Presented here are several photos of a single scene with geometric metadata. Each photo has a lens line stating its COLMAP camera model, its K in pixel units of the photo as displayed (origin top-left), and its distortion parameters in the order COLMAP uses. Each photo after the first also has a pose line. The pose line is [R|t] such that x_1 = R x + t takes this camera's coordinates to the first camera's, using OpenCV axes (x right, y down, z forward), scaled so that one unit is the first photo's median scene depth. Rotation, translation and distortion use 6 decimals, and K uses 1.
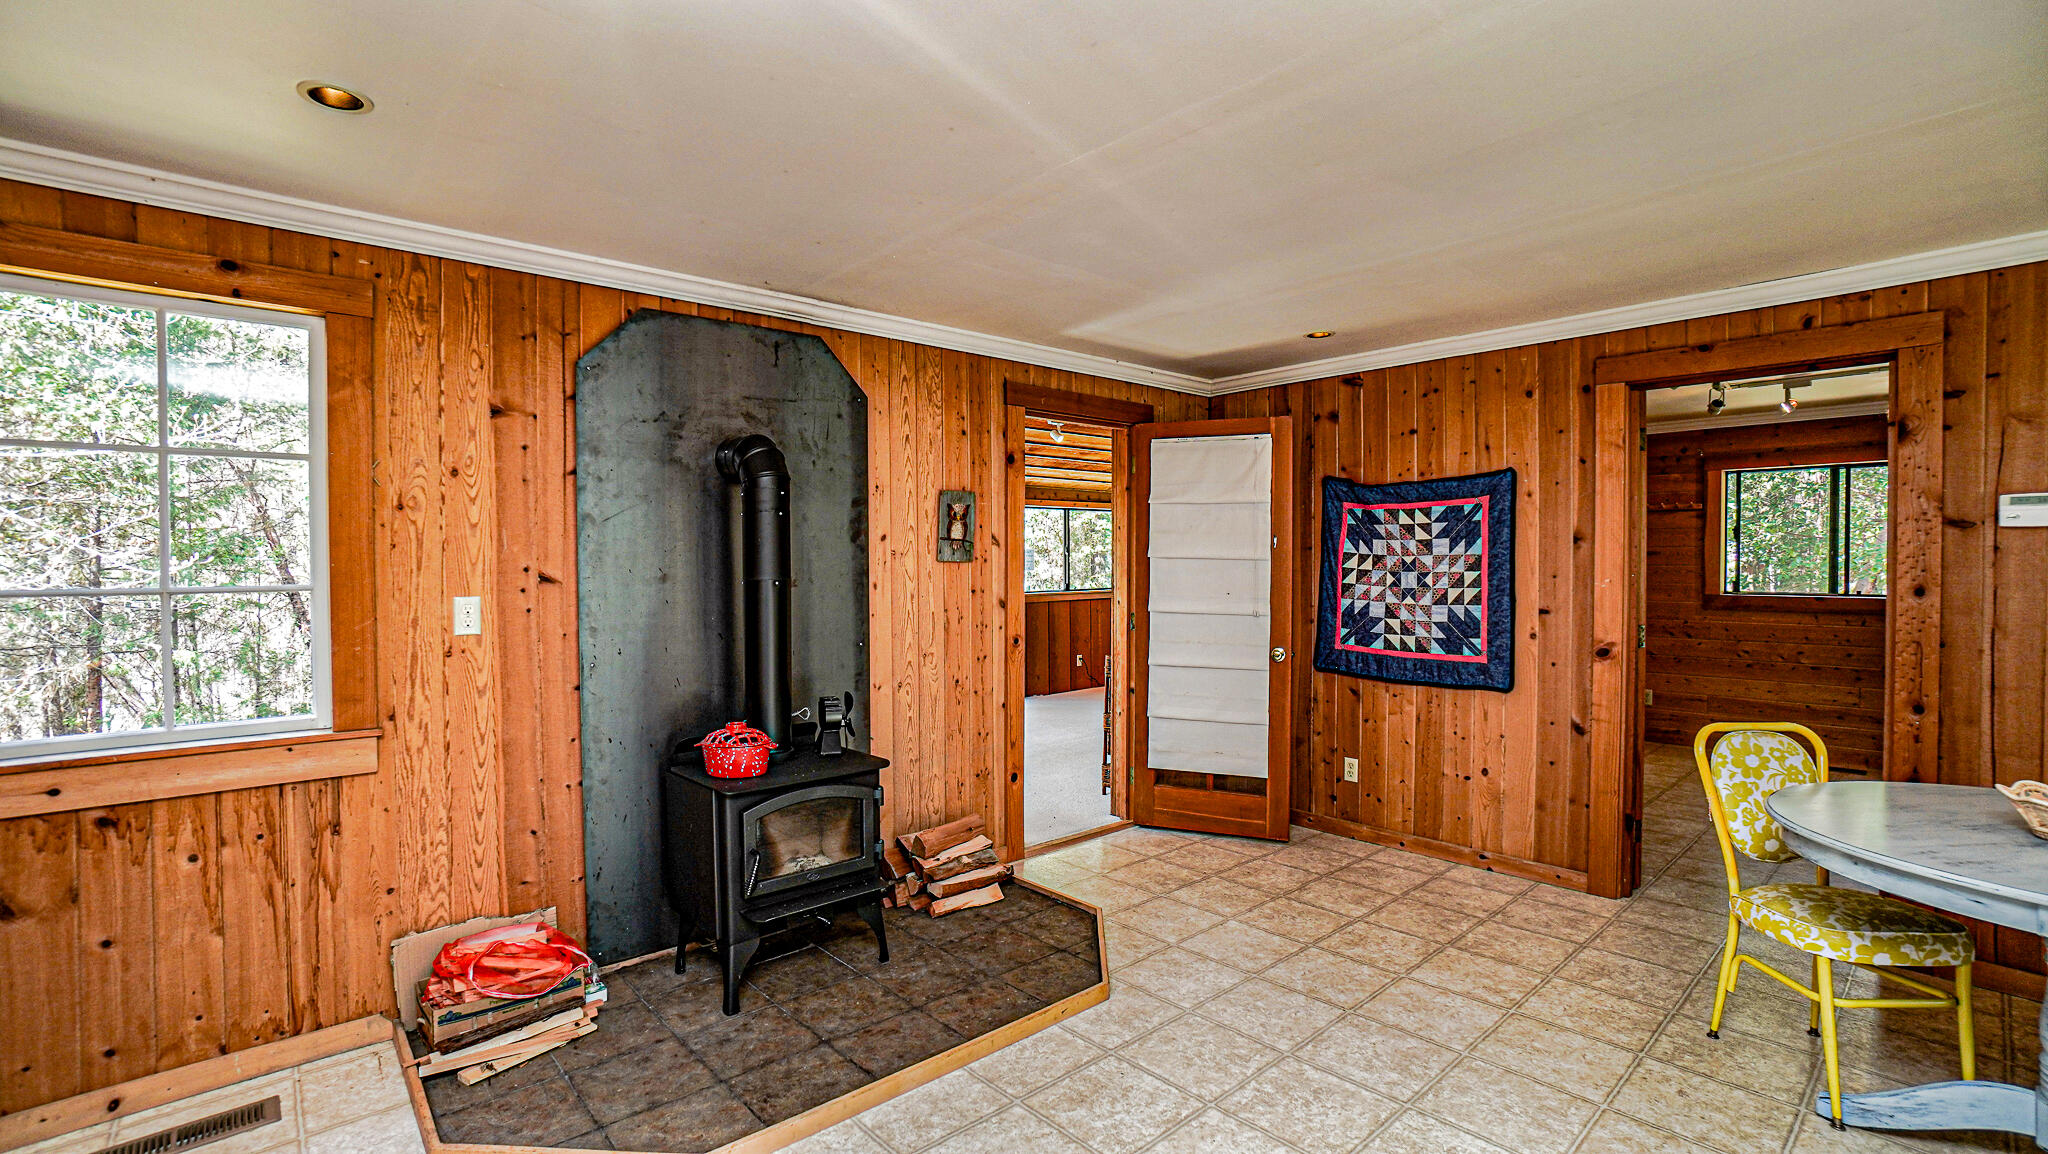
lens RADIAL K [[891.1, 0, 1019.7], [0, 891.1, 571.9], [0, 0, 1]] dist [-0.000047, -0.000002]
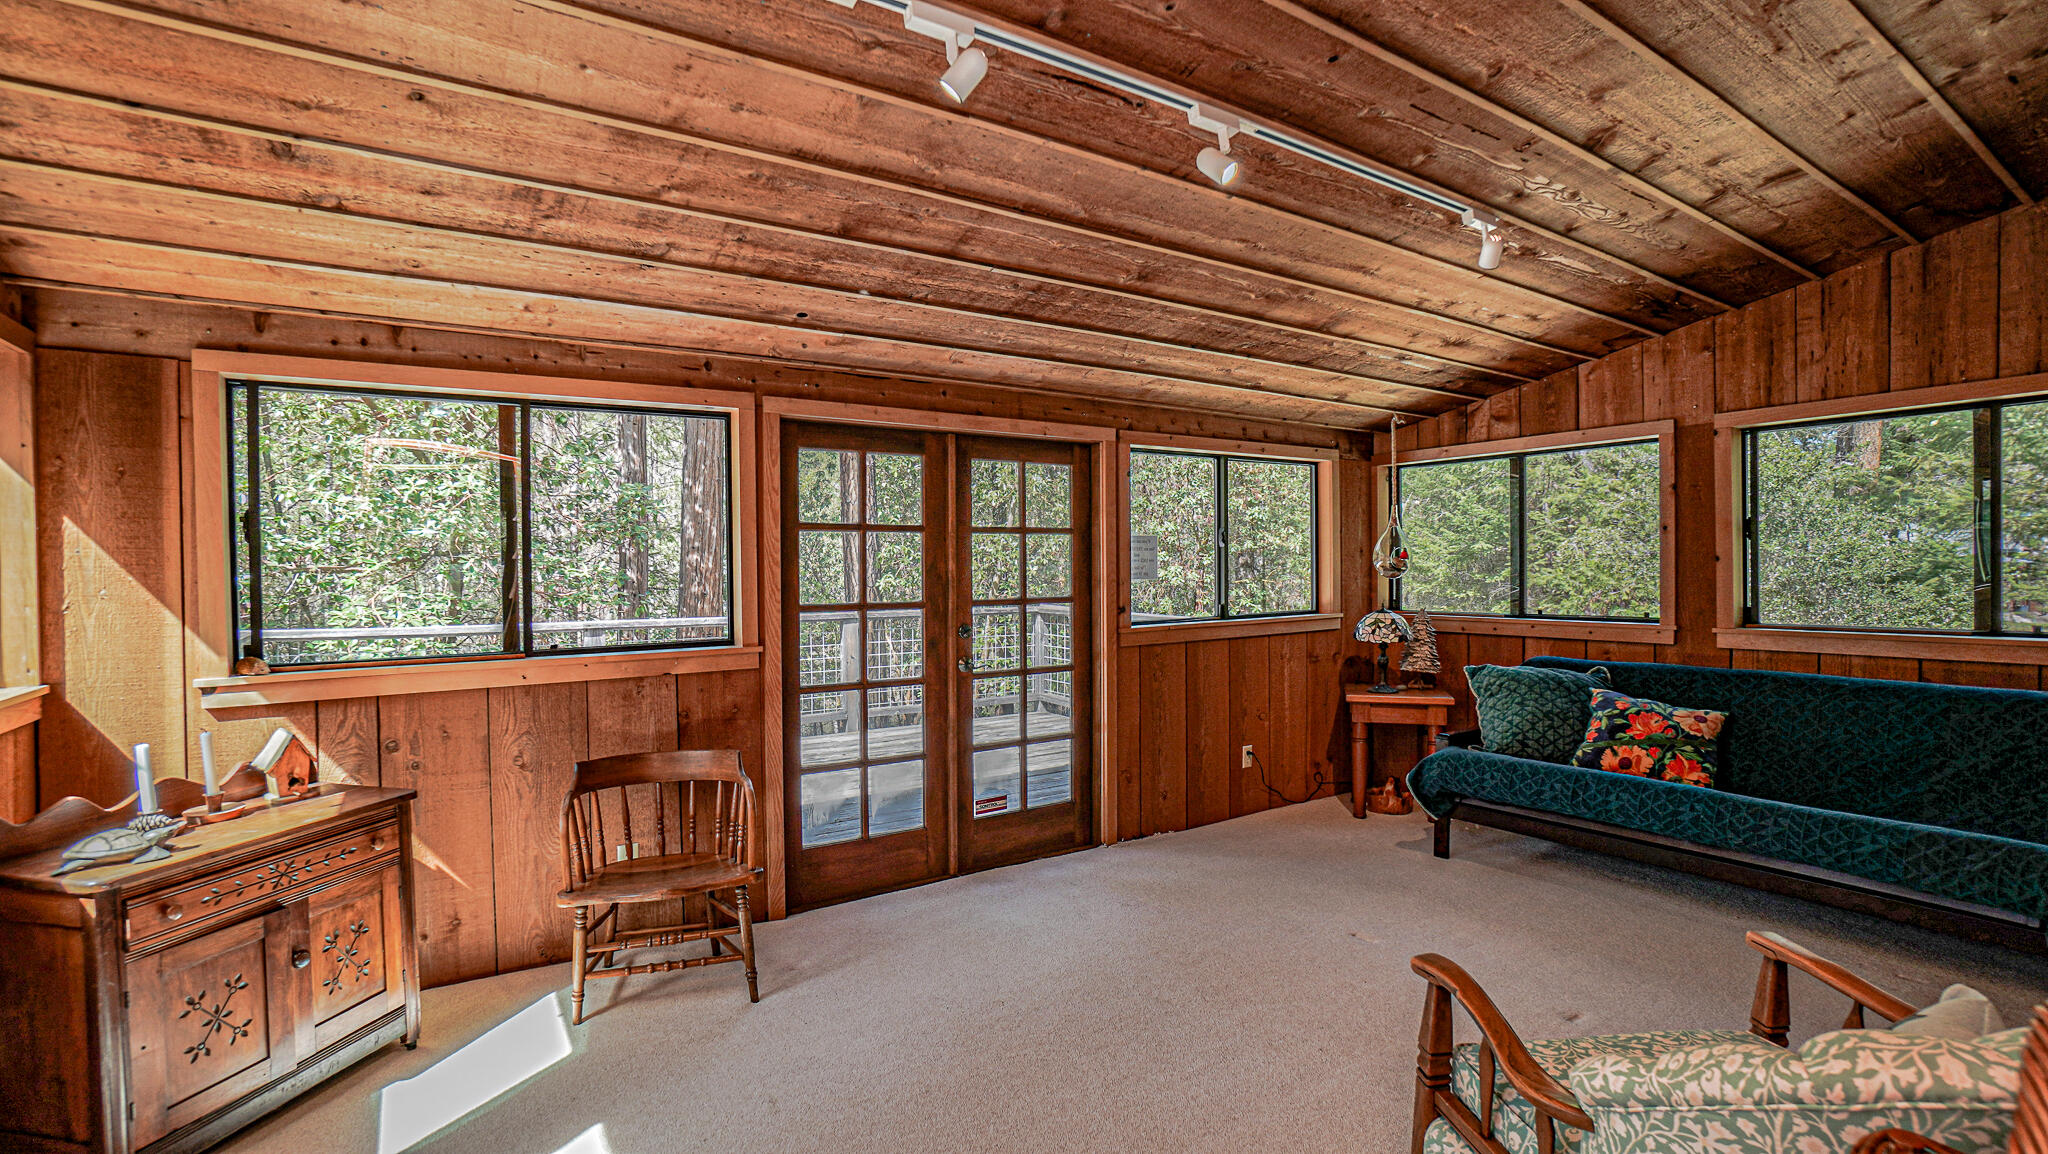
lens RADIAL K [[891.1, 0, 1029.6], [0, 891.1, 592.2], [0, 0, 1]] dist [-0.000047, -0.000002]
pose [[0.990974, -0.002920, -0.134024, 0.012524], [0.001159, 0.999912, -0.013217, 0.012572], [0.134051, 0.012943, 0.990890, 0.484296]]
